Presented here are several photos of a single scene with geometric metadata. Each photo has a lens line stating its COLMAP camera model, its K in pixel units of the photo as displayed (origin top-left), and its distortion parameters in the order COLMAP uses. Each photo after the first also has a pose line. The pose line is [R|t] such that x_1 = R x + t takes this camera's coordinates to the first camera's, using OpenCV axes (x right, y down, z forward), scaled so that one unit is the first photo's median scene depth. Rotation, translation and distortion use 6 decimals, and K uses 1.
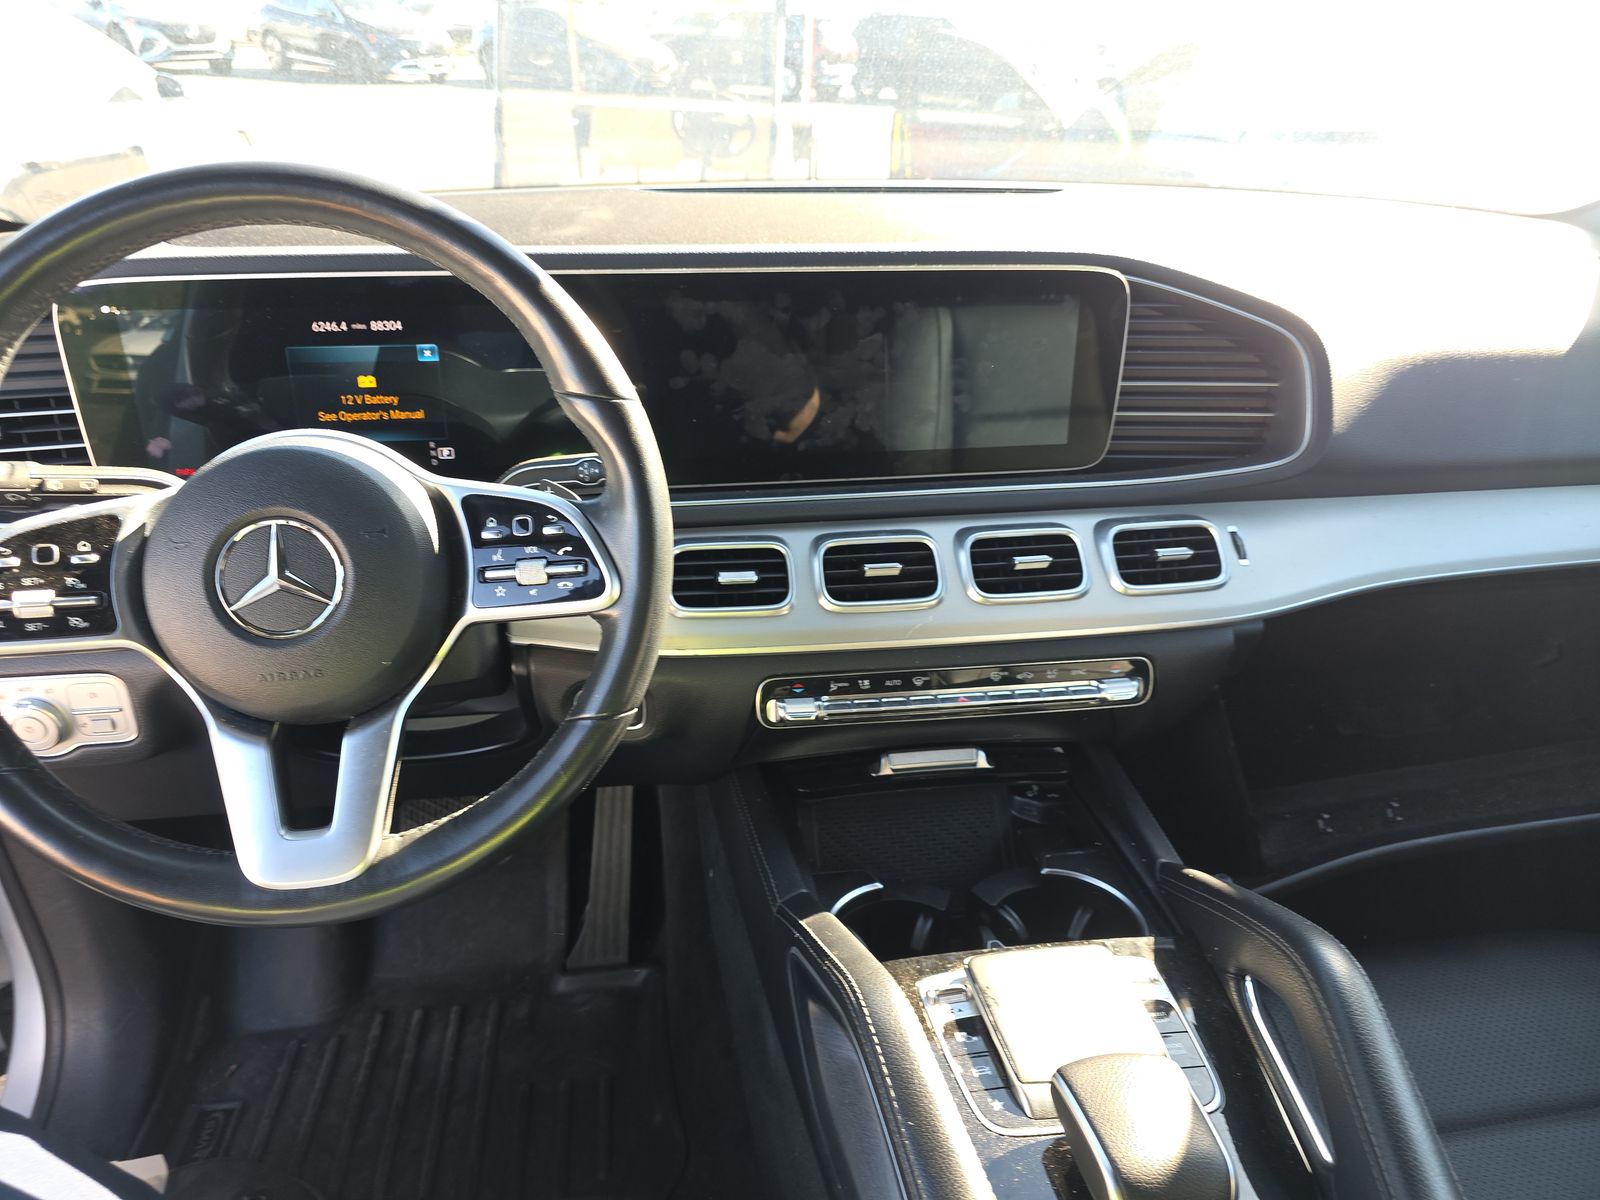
lens RADIAL K [[1096.8, 0, 800.0], [0, 1096.8, 600.0], [0, 0, 1]] dist [0.014967, -0.030709]
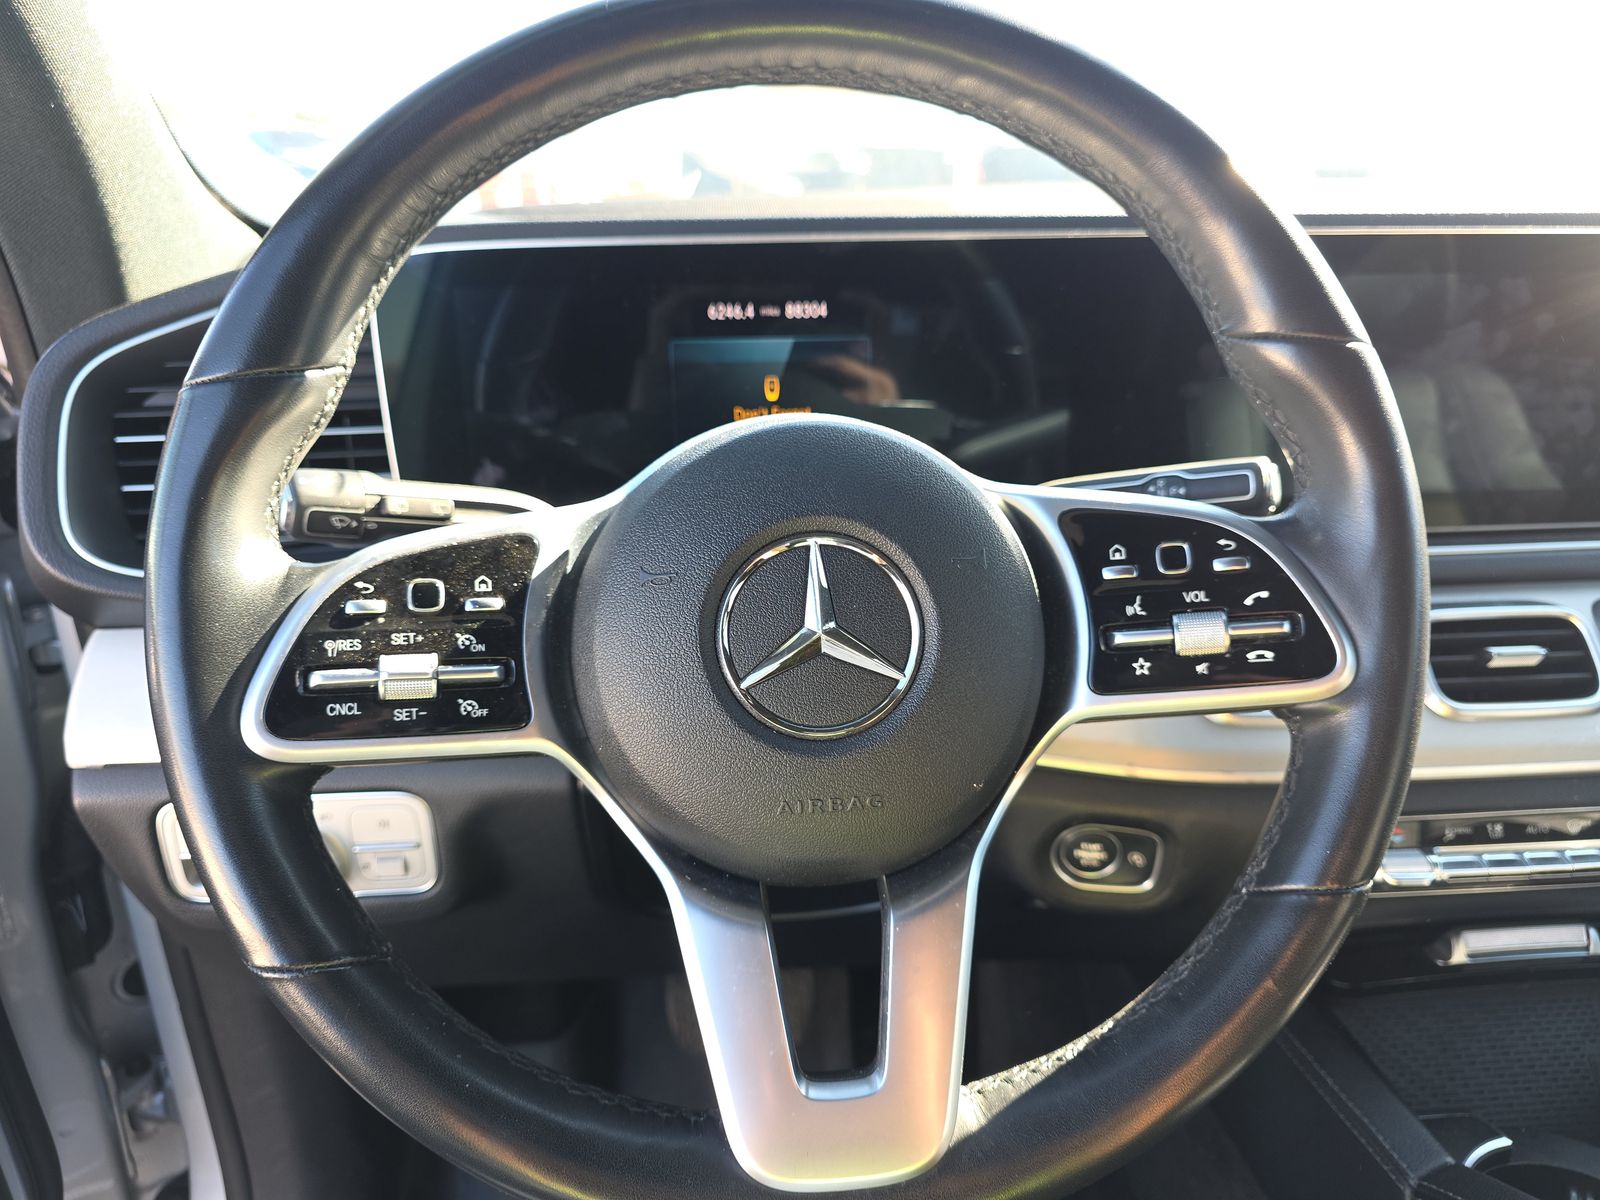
lens RADIAL K [[1096.8, 0, 800.0], [0, 1096.8, 600.0], [0, 0, 1]] dist [0.014967, -0.030709]
pose [[0.996169, 0.002427, -0.087412, -0.406474], [-0.012286, 0.993584, -0.112429, 0.025408], [0.086578, 0.113072, 0.989808, 0.395657]]
